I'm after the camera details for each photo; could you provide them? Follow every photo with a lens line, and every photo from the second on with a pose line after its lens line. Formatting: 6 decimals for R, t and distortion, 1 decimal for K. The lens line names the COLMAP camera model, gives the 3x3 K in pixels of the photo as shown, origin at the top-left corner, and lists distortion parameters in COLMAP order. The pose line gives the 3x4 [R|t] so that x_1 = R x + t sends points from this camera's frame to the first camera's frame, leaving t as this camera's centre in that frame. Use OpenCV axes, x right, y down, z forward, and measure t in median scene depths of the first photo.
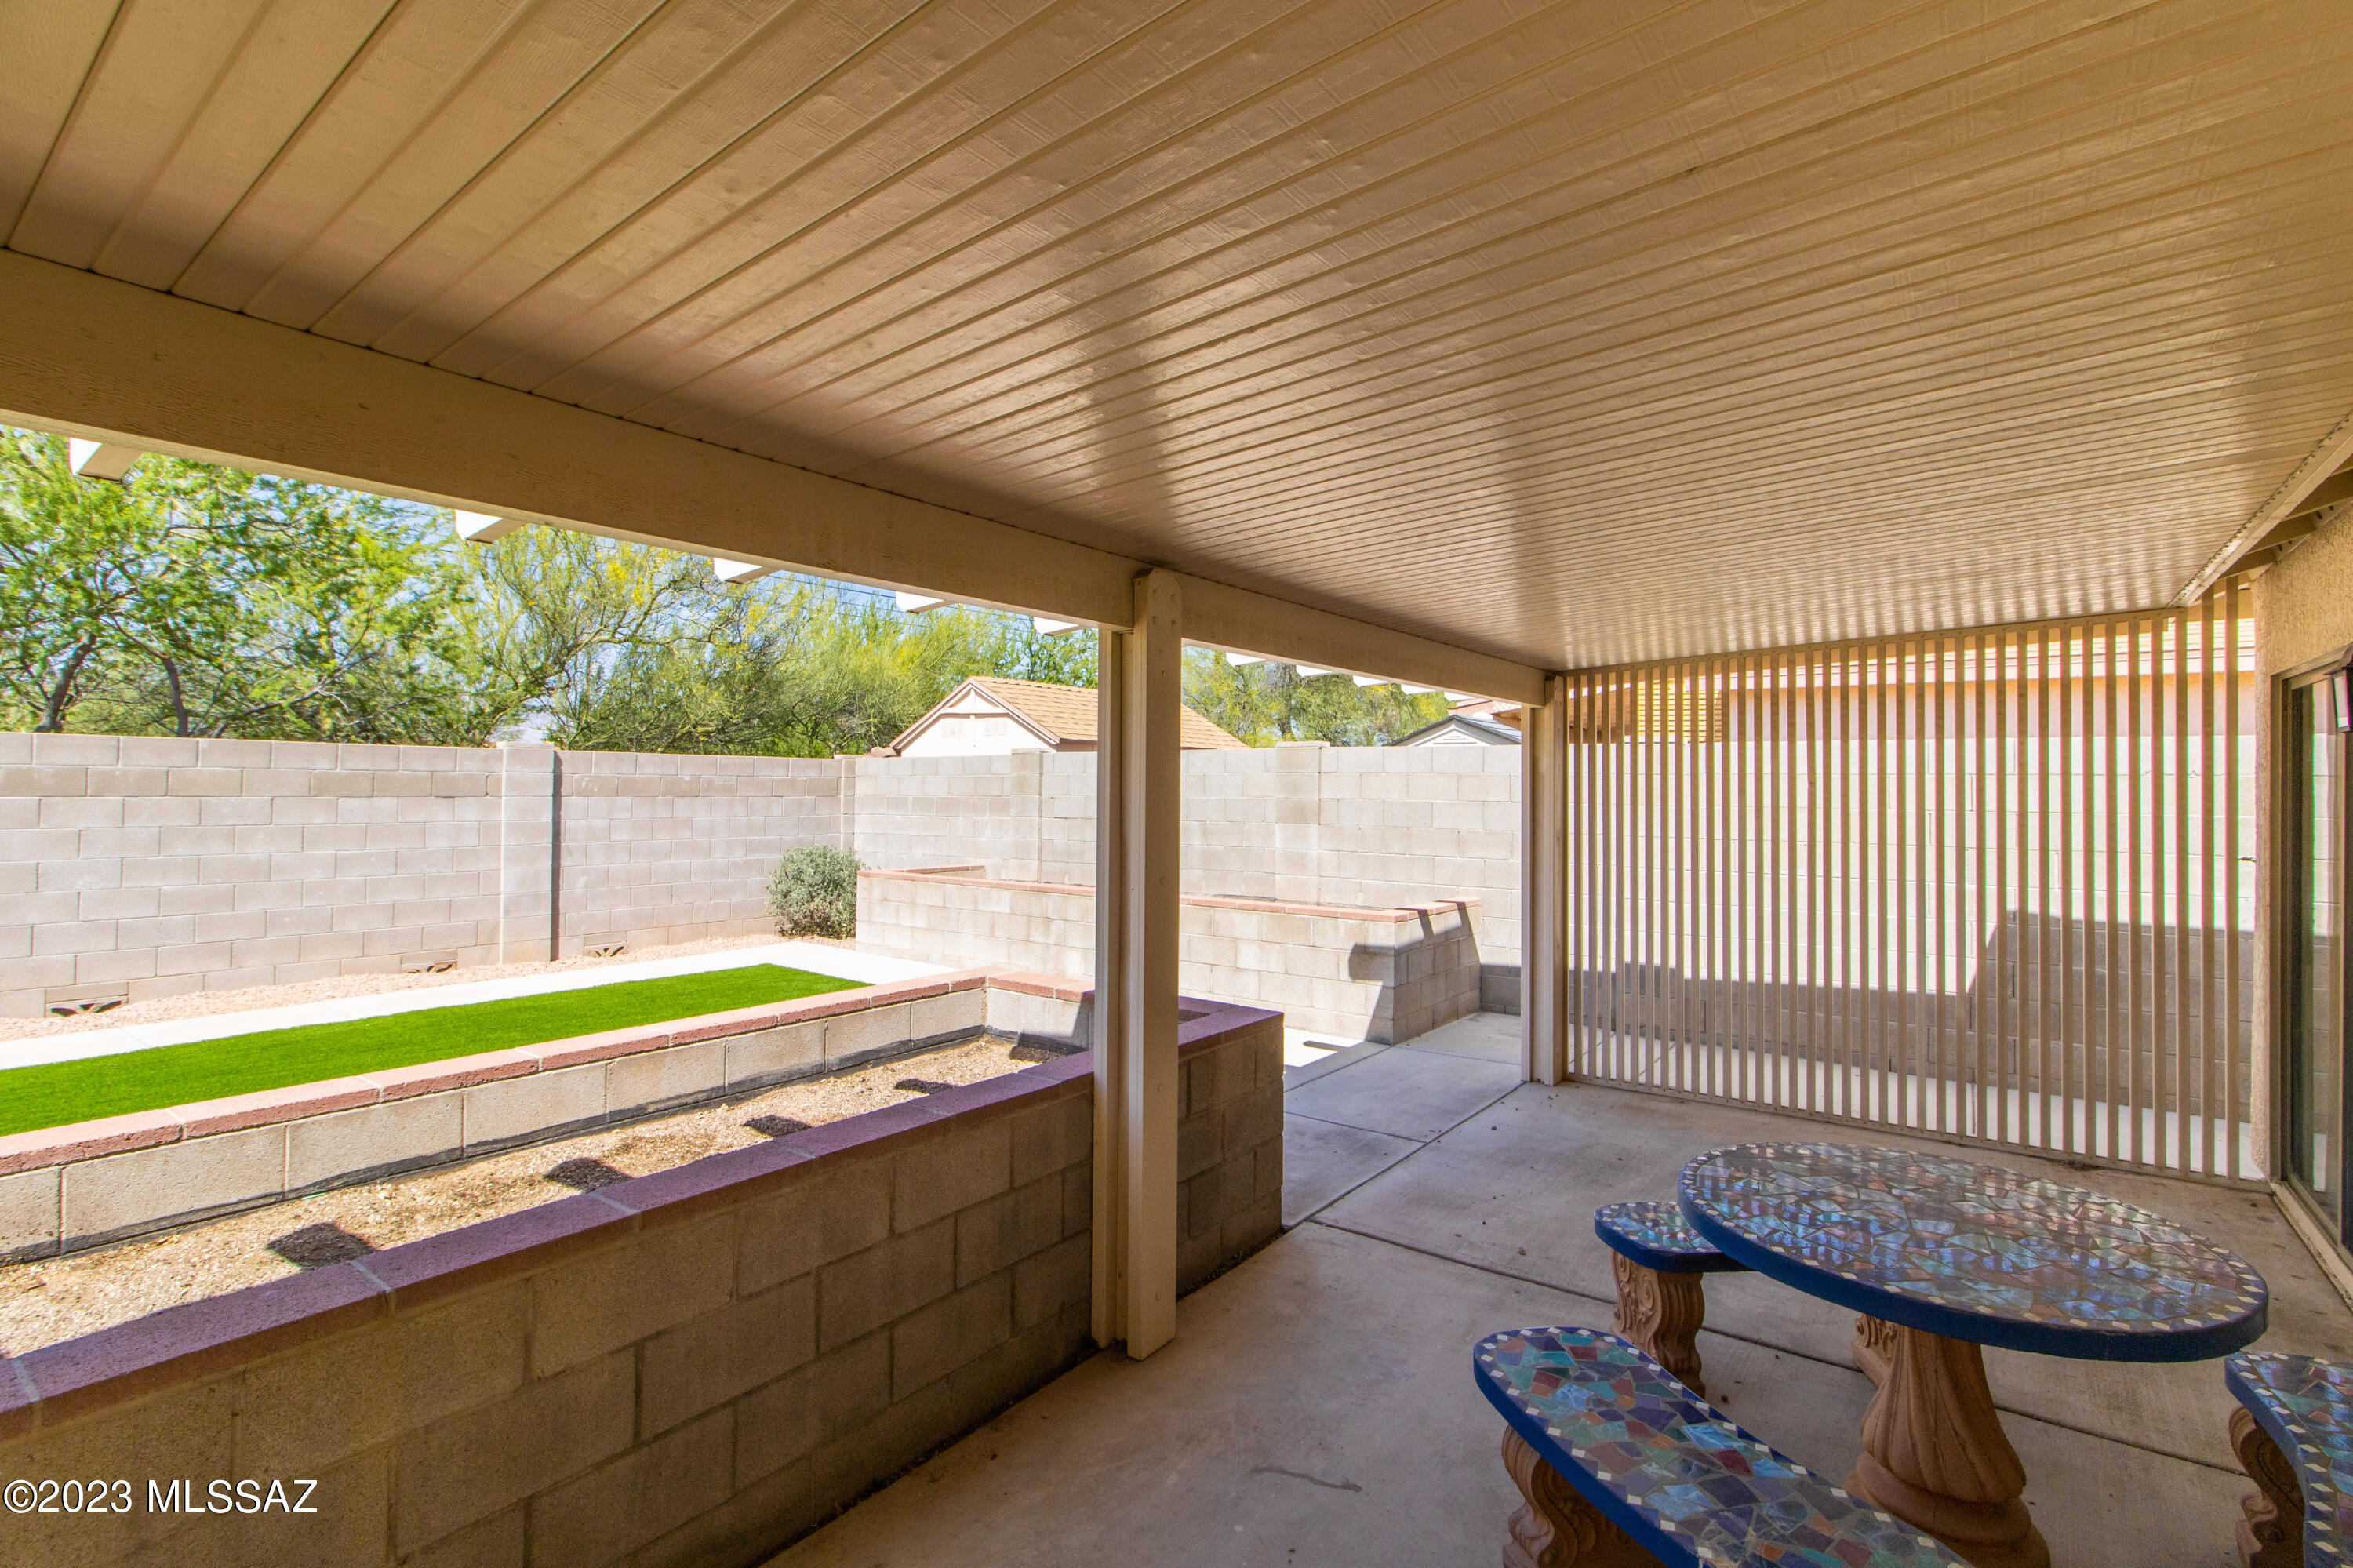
lens RADIAL K [[1082.0, 0, 1193.3], [0, 1082.0, 772.2], [0, 0, 1]] dist [0.003297, -0.000581]
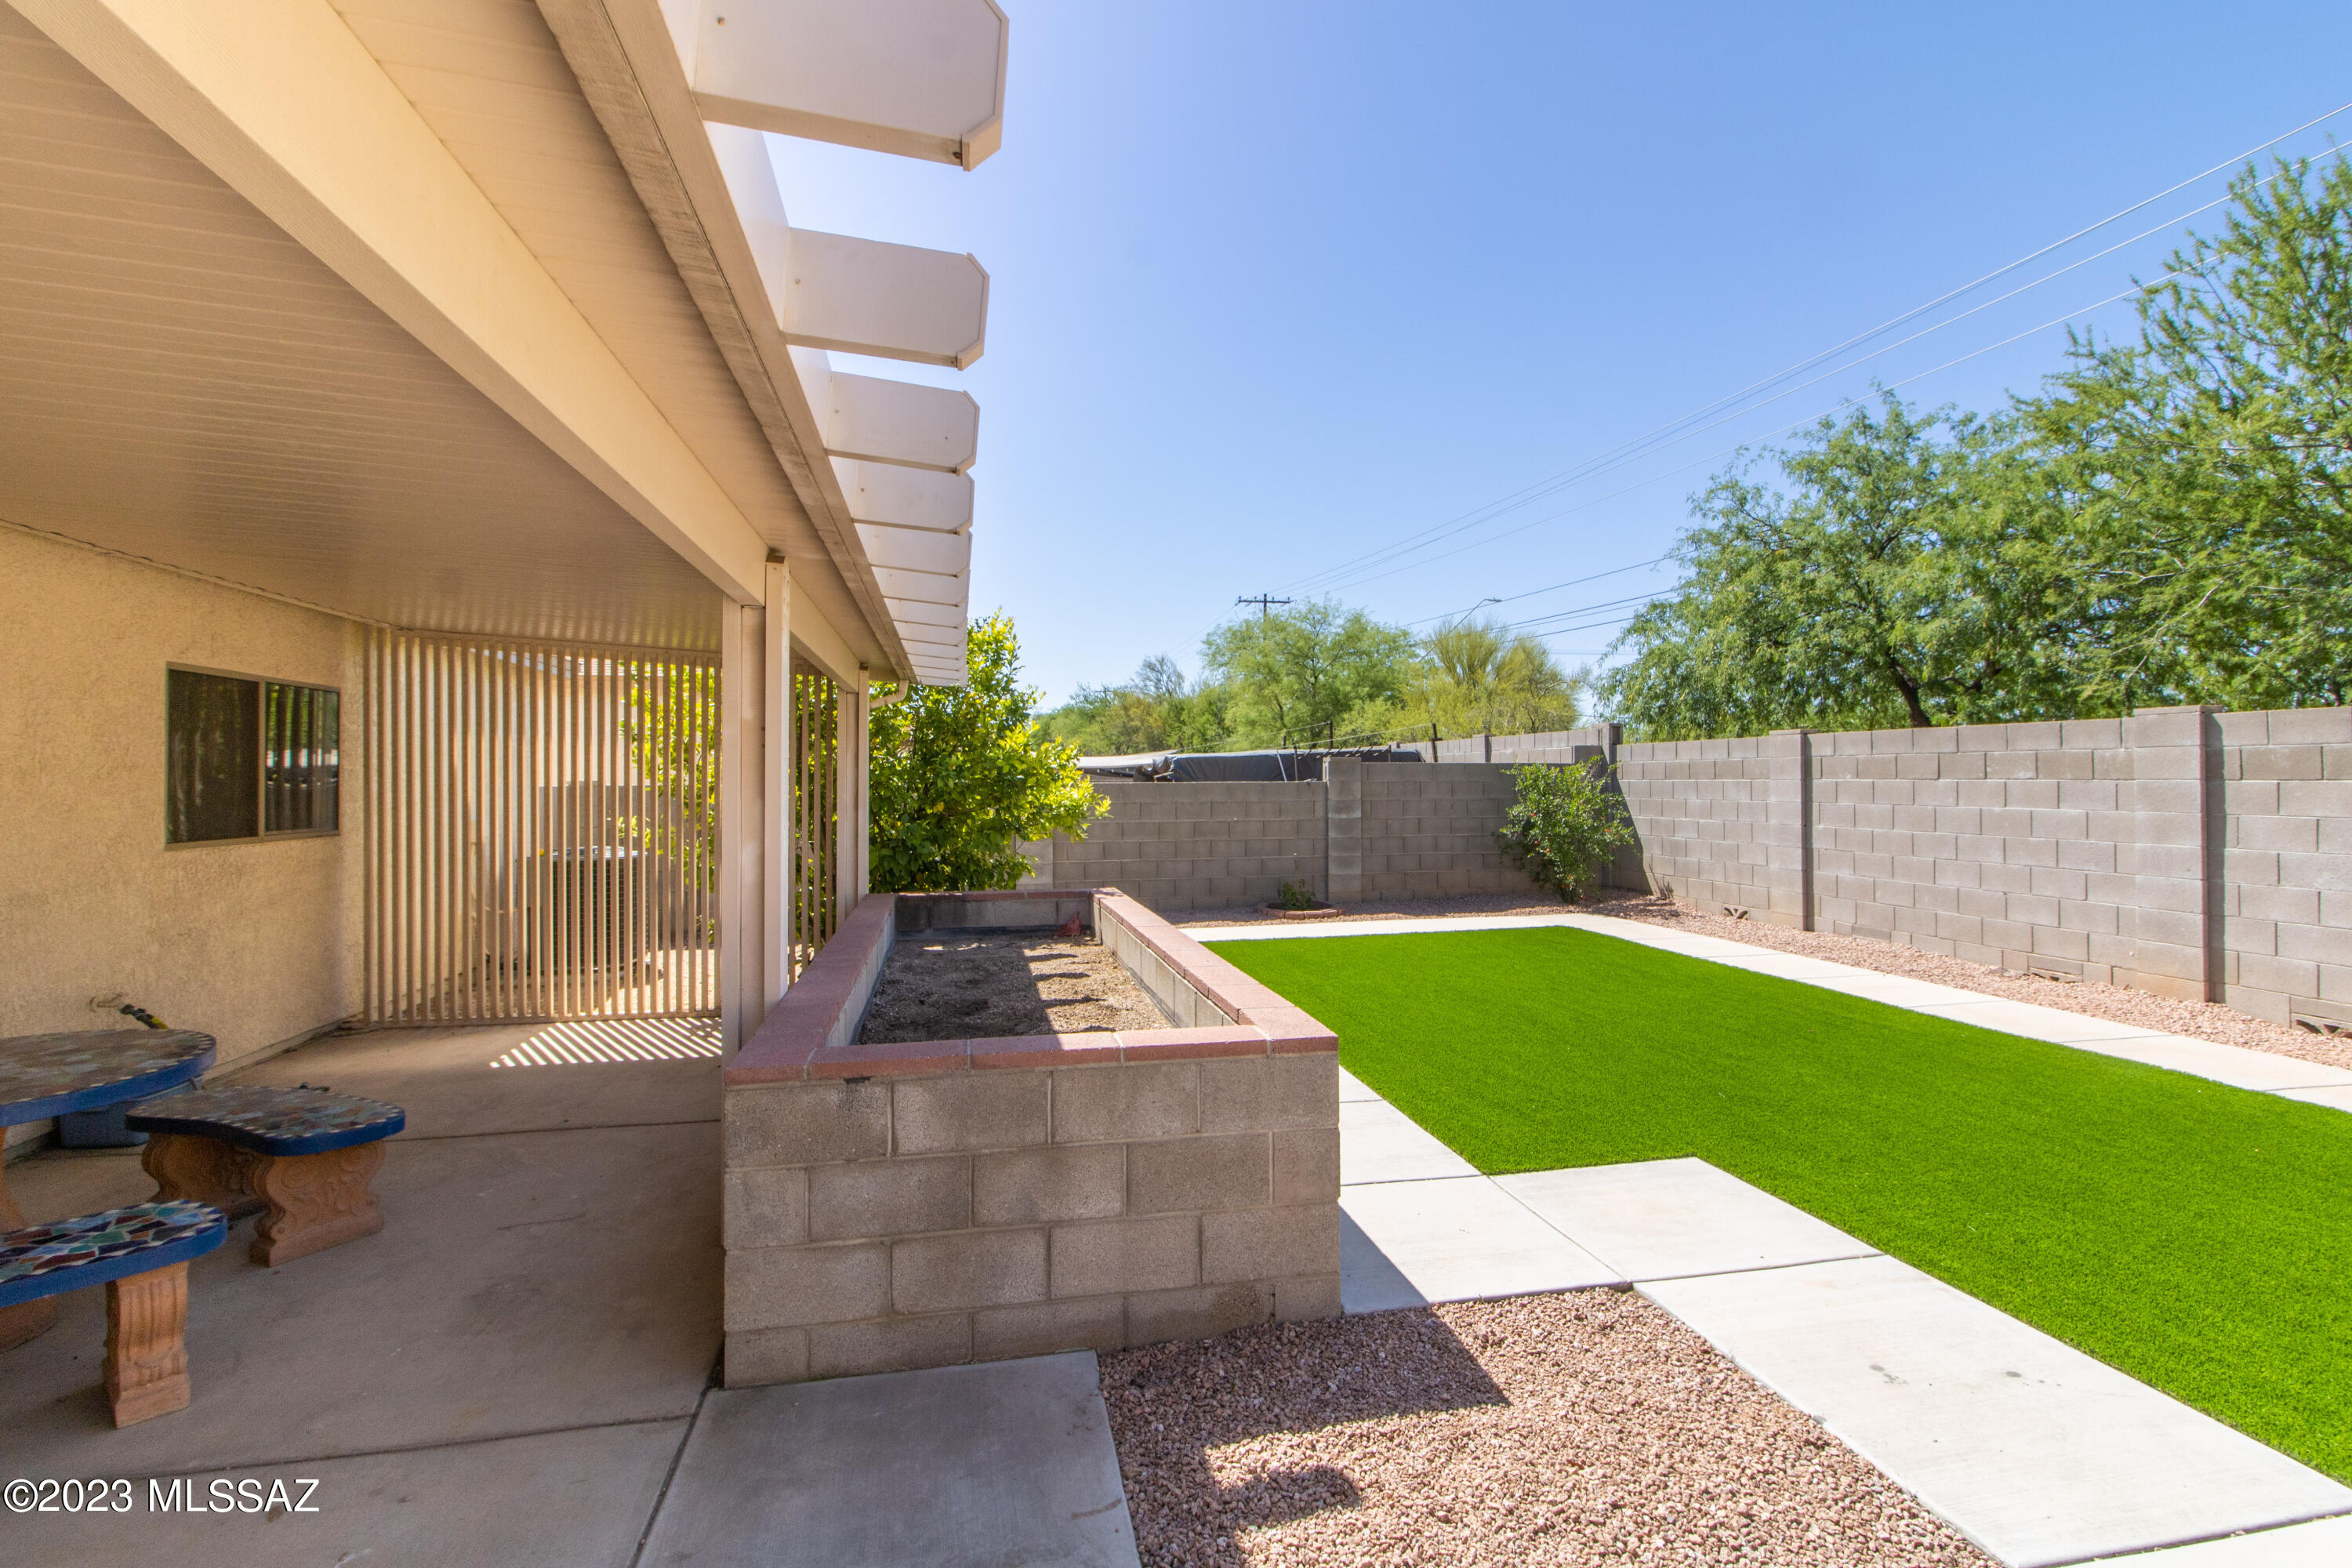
lens RADIAL K [[1100.2, 0, 1184.7], [0, 1100.2, 771.0], [0, 0, 1]] dist [0.006555, 0.000299]
pose [[-0.668171, -0.012775, -0.743898, 0.163421], [0.007701, 0.999680, -0.024084, 0.021714], [0.743968, -0.021821, -0.667859, 0.677154]]
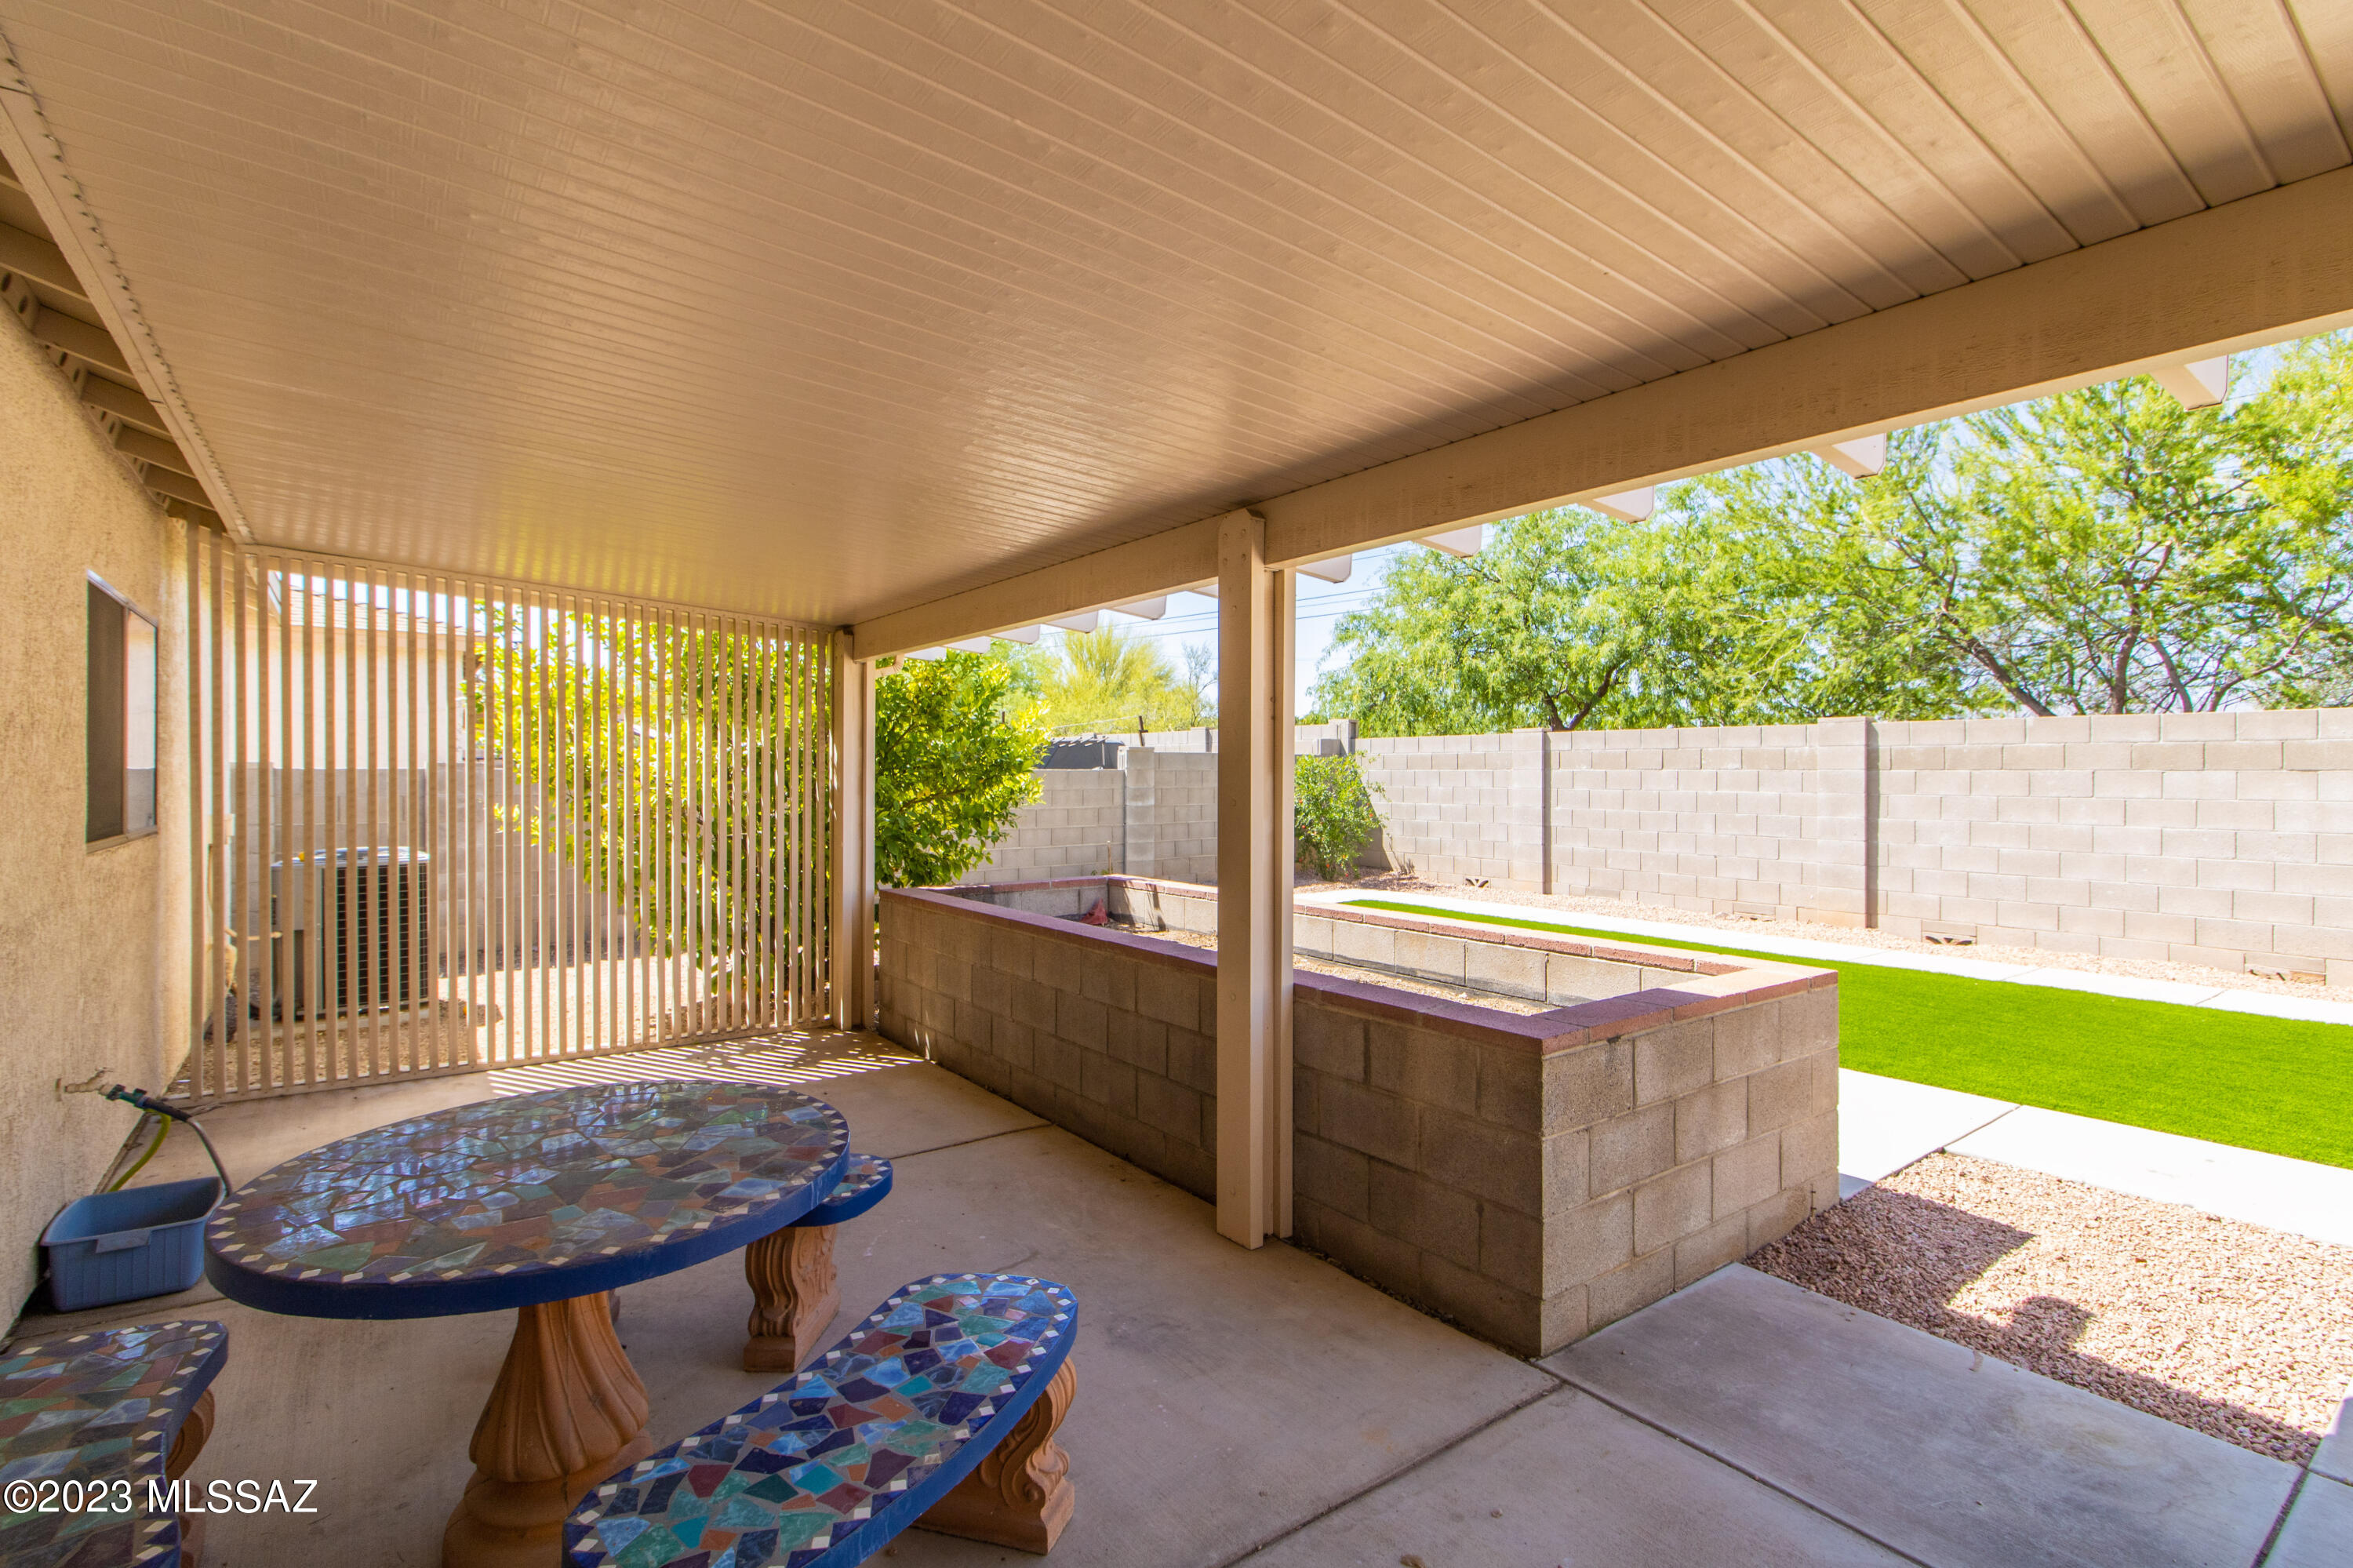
lens RADIAL K [[1102.5, 0, 1189.0], [0, 1102.5, 772.5], [0, 0, 1]] dist [0.004921, 0.000466]
pose [[-0.293619, -0.009630, -0.955874, 0.324154], [0.009030, 0.999877, -0.012847, 0.025127], [0.955880, -0.012404, -0.293496, 0.402930]]
